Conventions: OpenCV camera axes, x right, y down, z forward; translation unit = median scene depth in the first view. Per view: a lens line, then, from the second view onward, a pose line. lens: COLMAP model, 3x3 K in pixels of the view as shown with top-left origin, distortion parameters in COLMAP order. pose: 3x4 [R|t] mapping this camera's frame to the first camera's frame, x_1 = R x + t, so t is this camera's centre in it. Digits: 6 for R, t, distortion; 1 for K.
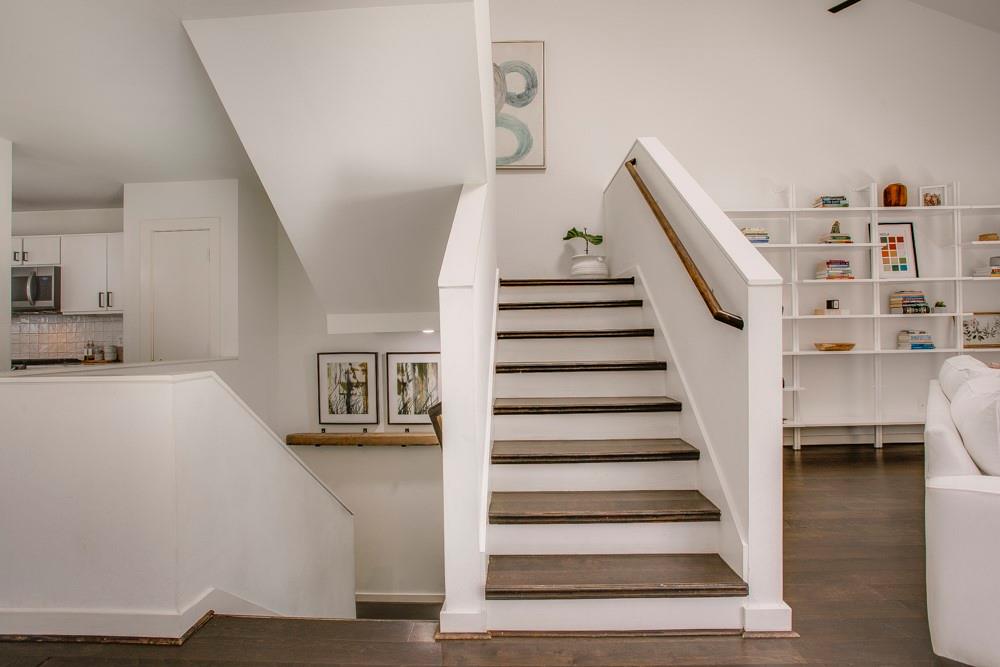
lens RADIAL K [[494.2, 0, 497.7], [0, 494.2, 326.0], [0, 0, 1]] dist [-0.044723, 0.014859]
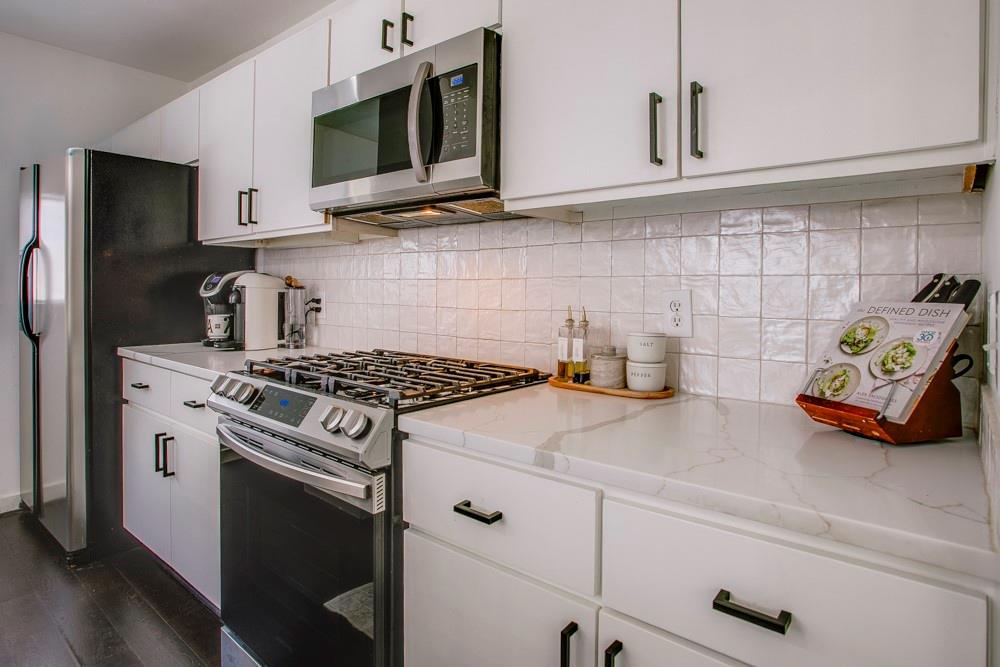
lens RADIAL K [[546.0, 0, 491.5], [0, 546.0, 290.1], [0, 0, 1]] dist [-0.048845, 0.014777]
pose [[0.788506, 0.028872, -0.614350, -0.695849], [-0.018177, 0.999555, 0.023645, 0.013309], [0.614759, -0.007477, 0.788680, 0.727654]]
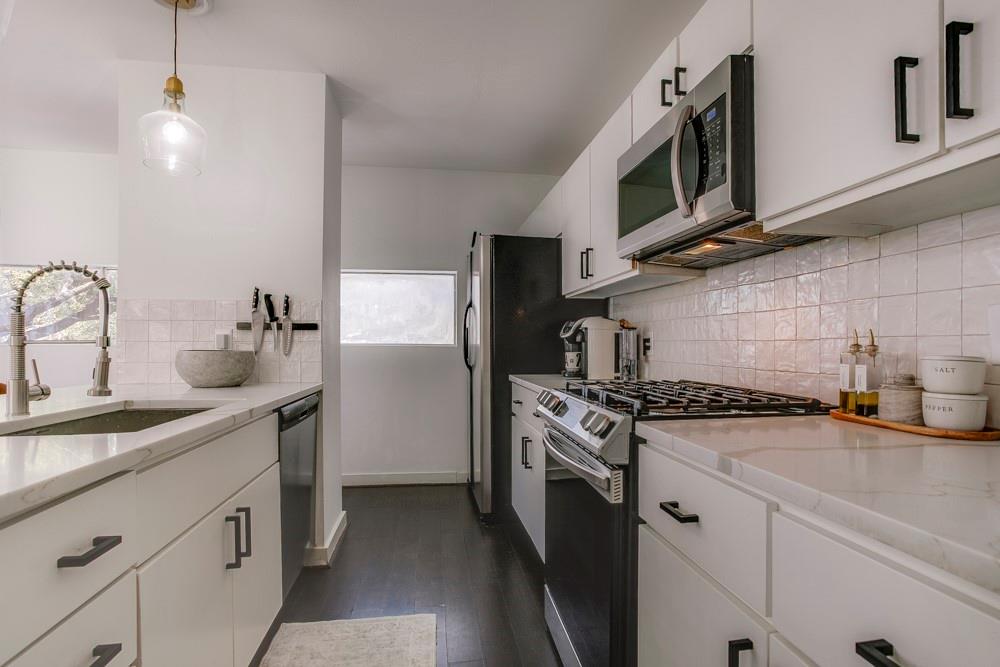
lens RADIAL K [[494.2, 0, 507.4], [0, 494.2, 339.9], [0, 0, 1]] dist [-0.044723, 0.014859]
pose [[0.189411, 0.013486, -0.981805, -0.643380], [0.005125, 0.999878, 0.014723, 0.030192], [0.981884, -0.007820, 0.189319, 0.782507]]
